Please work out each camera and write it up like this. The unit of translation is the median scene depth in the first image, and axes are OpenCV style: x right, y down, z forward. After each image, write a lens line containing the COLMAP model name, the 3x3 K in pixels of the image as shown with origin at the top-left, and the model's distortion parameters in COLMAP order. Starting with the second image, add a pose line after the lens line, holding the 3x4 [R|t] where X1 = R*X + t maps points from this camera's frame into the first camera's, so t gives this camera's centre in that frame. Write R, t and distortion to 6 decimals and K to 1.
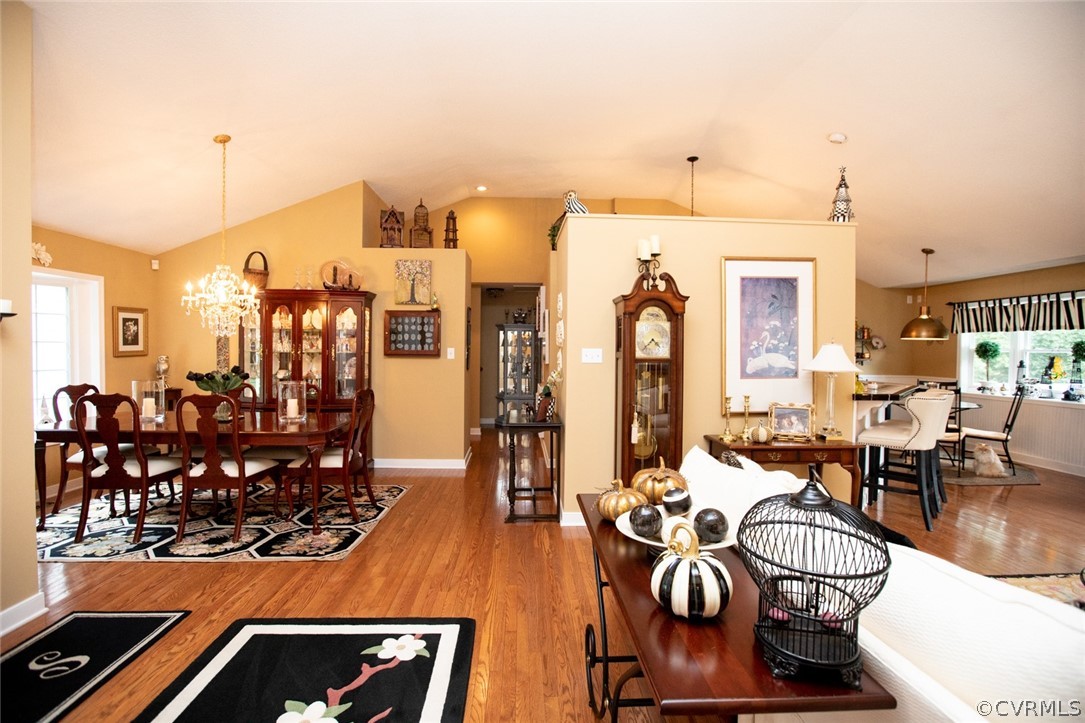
lens RADIAL K [[493.1, 0, 534.4], [0, 493.1, 358.1], [0, 0, 1]] dist [-0.054584, 0.018518]
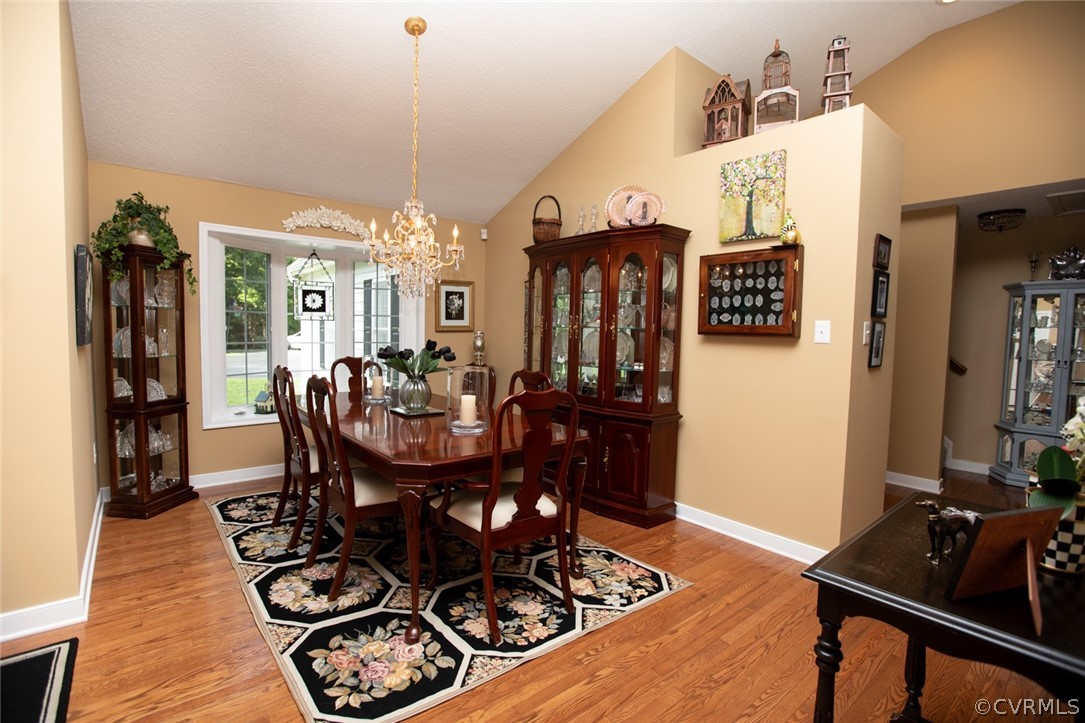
lens RADIAL K [[493.1, 0, 534.4], [0, 493.1, 358.1], [0, 0, 1]] dist [-0.054584, 0.018518]
pose [[0.602106, 0.049434, -0.796884, 0.046462], [-0.029102, 0.998777, 0.039969, 0.005961], [0.797885, -0.000875, 0.602808, 0.537406]]
